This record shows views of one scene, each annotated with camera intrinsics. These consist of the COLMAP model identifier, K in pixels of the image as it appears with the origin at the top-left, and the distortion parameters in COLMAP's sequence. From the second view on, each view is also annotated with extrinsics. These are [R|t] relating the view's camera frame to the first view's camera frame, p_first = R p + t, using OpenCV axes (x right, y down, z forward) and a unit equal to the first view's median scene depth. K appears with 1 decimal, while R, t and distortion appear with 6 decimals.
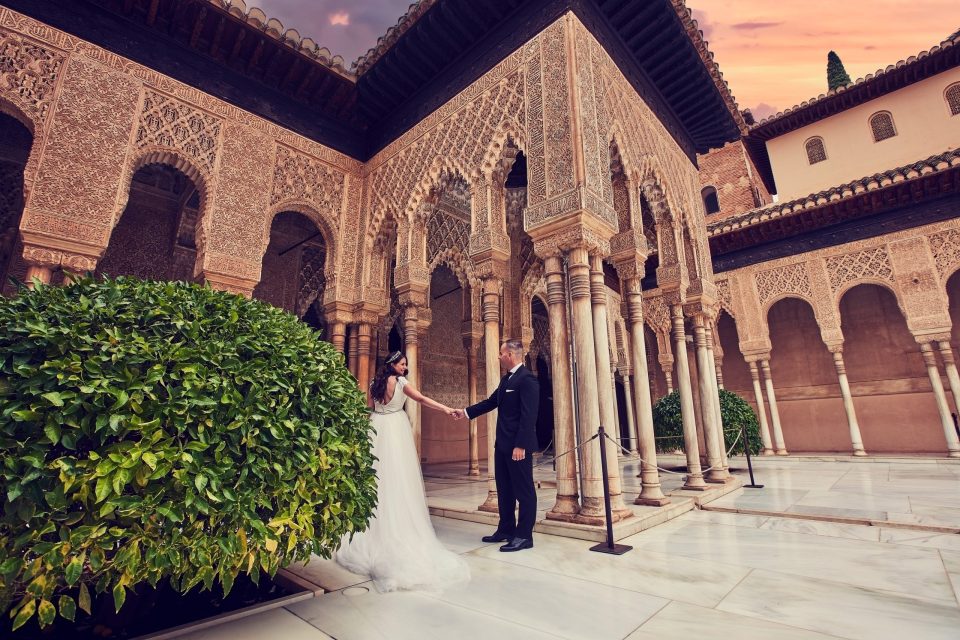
lens RADIAL K [[459.7, 0, 482.6], [0, 459.7, 312.3], [0, 0, 1]] dist [-0.051742, 0.016591]
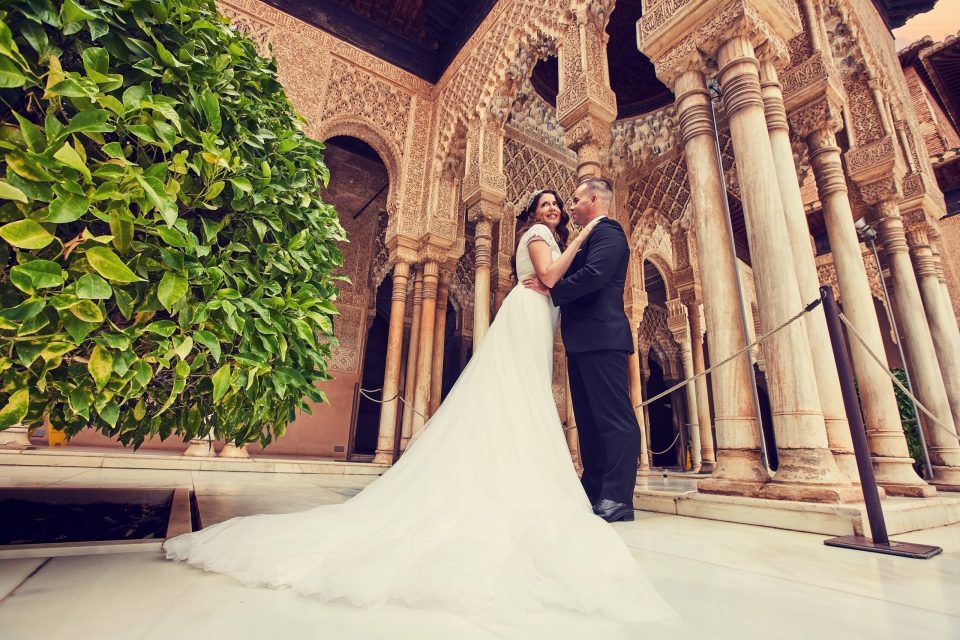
lens RADIAL K [[440.4, 0, 476.2], [0, 440.4, 324.7], [0, 0, 1]] dist [-0.045452, 0.014786]
pose [[0.969976, -0.013985, -0.242797, 0.008597], [0.001569, 0.998684, -0.051257, 0.186217], [0.243194, 0.049337, 0.968722, 0.285310]]
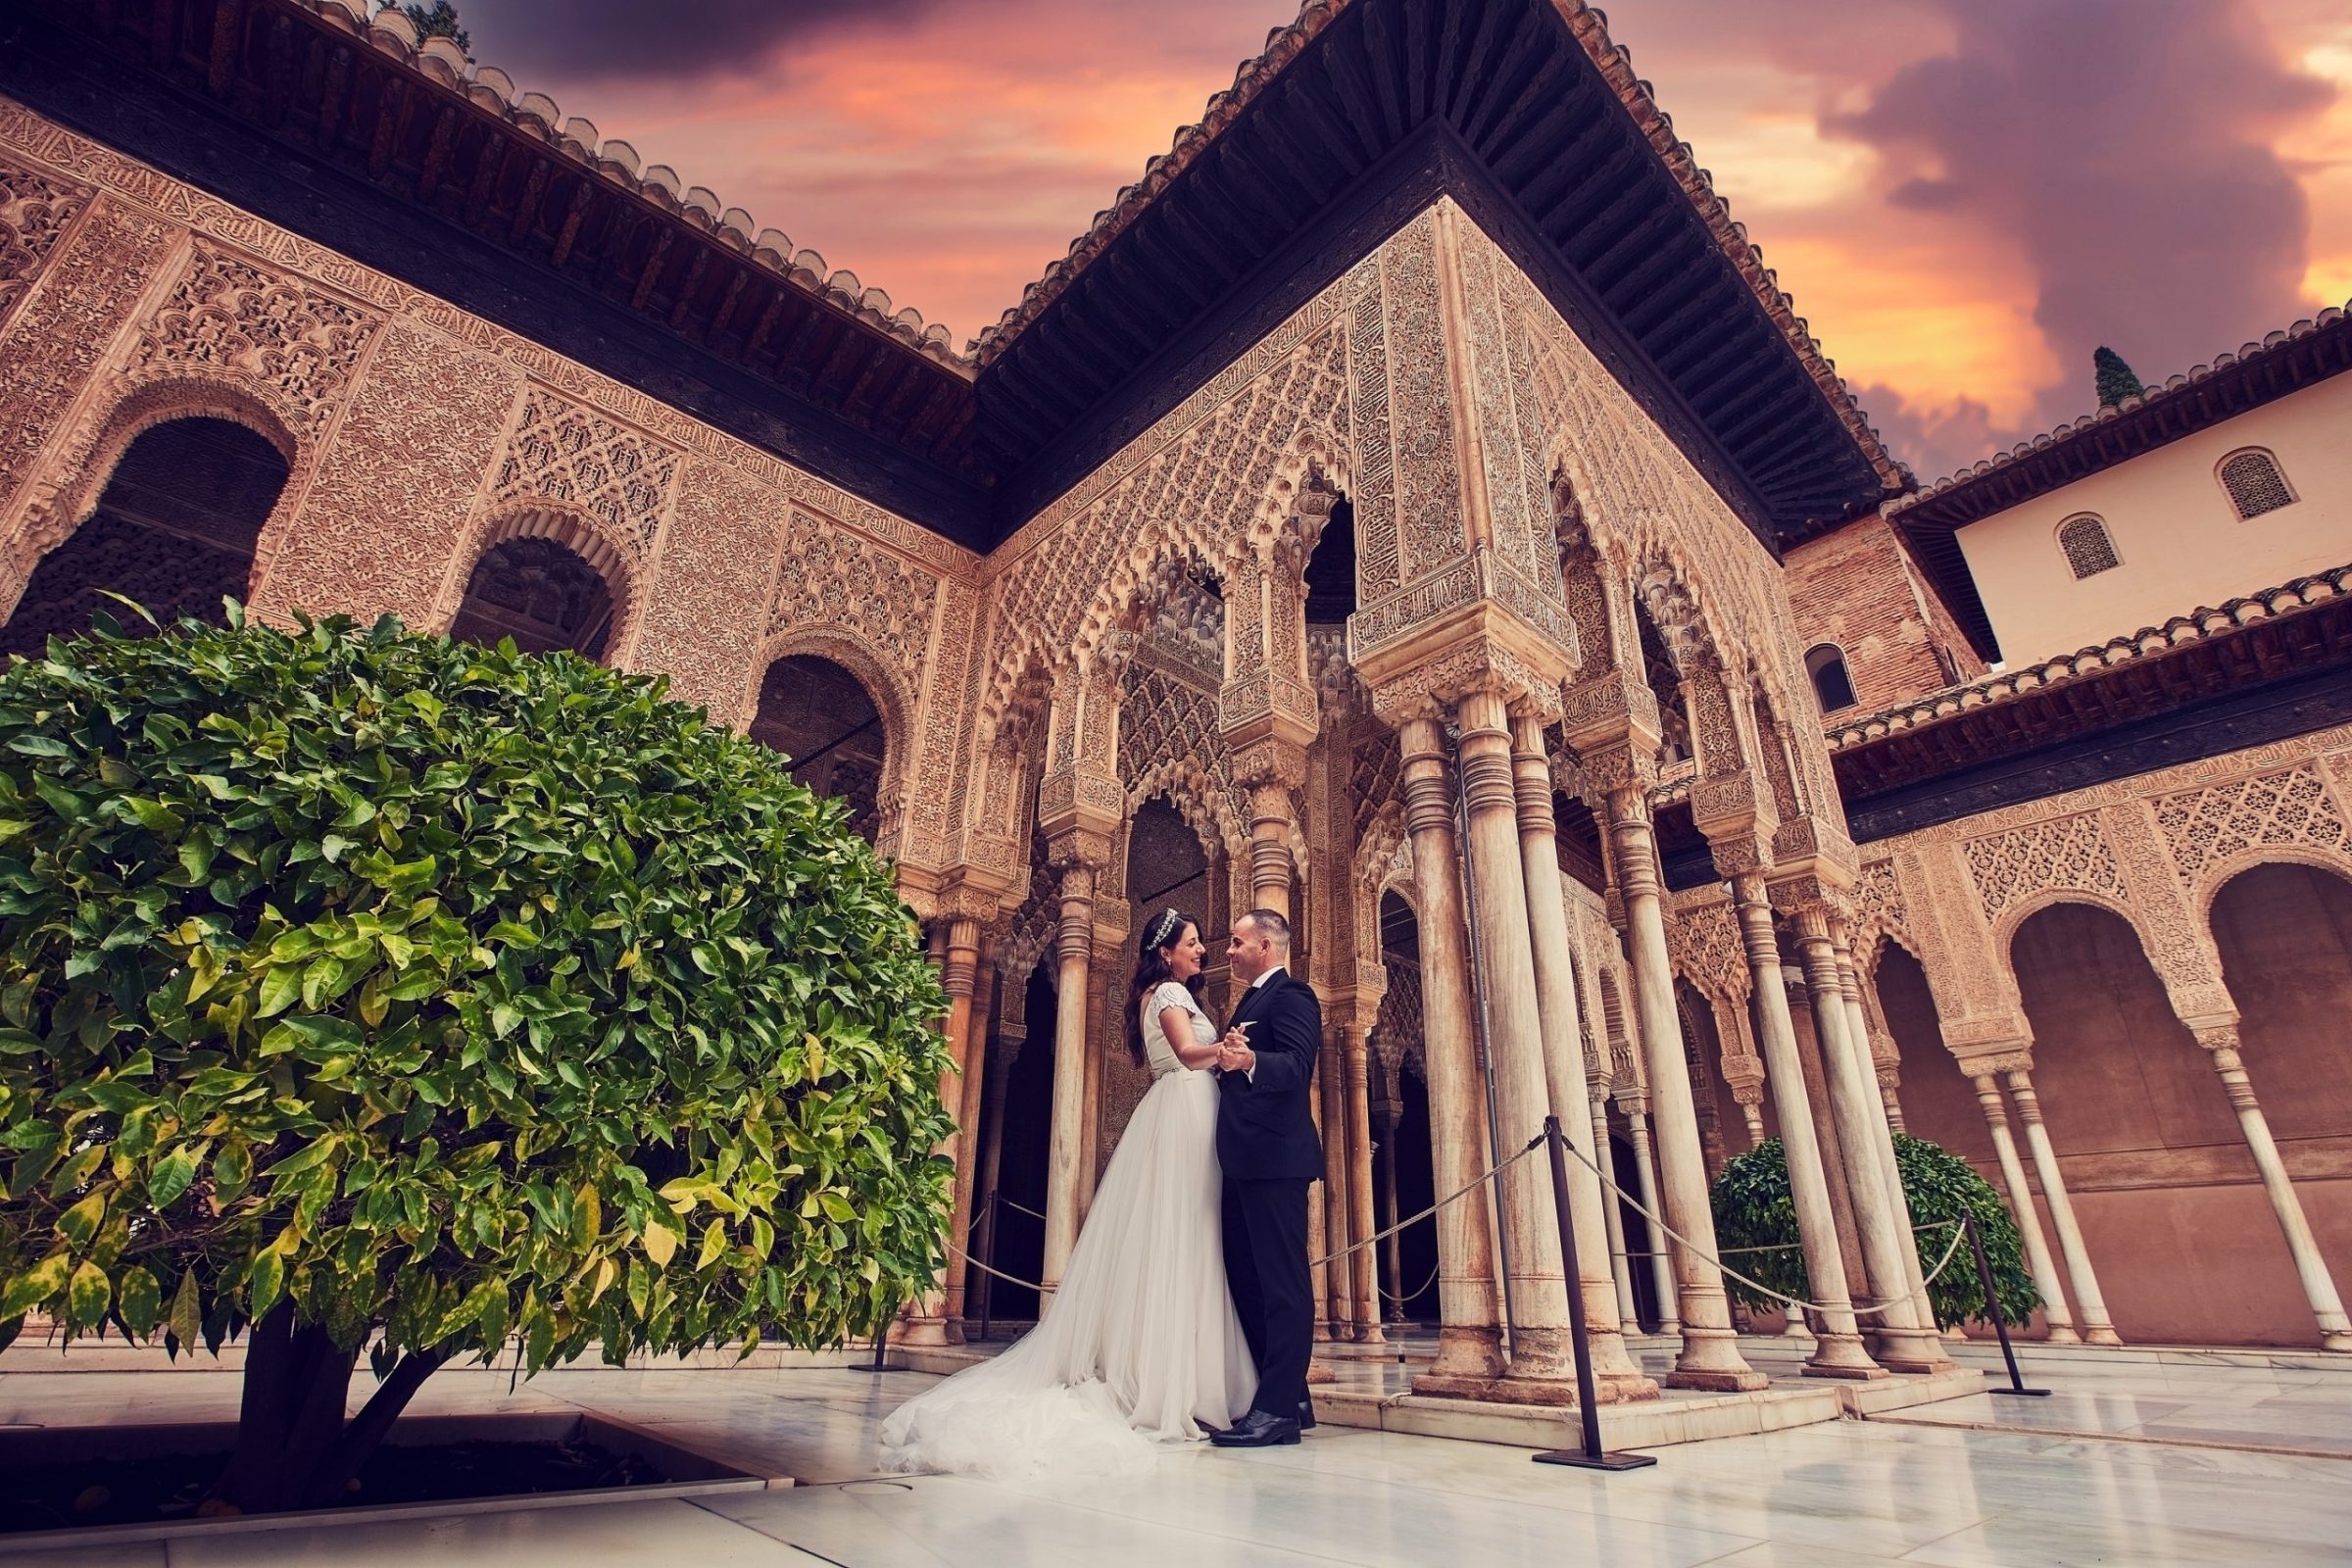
lens RADIAL K [[1127.0, 0, 1168.8], [0, 1127.0, 763.4], [0, 0, 1]] dist [-0.058129, 0.022468]
pose [[0.995838, 0.001330, -0.091133, 0.016518], [-0.020114, 0.978448, -0.205511, 0.095320], [0.088895, 0.206489, 0.974402, 0.008899]]
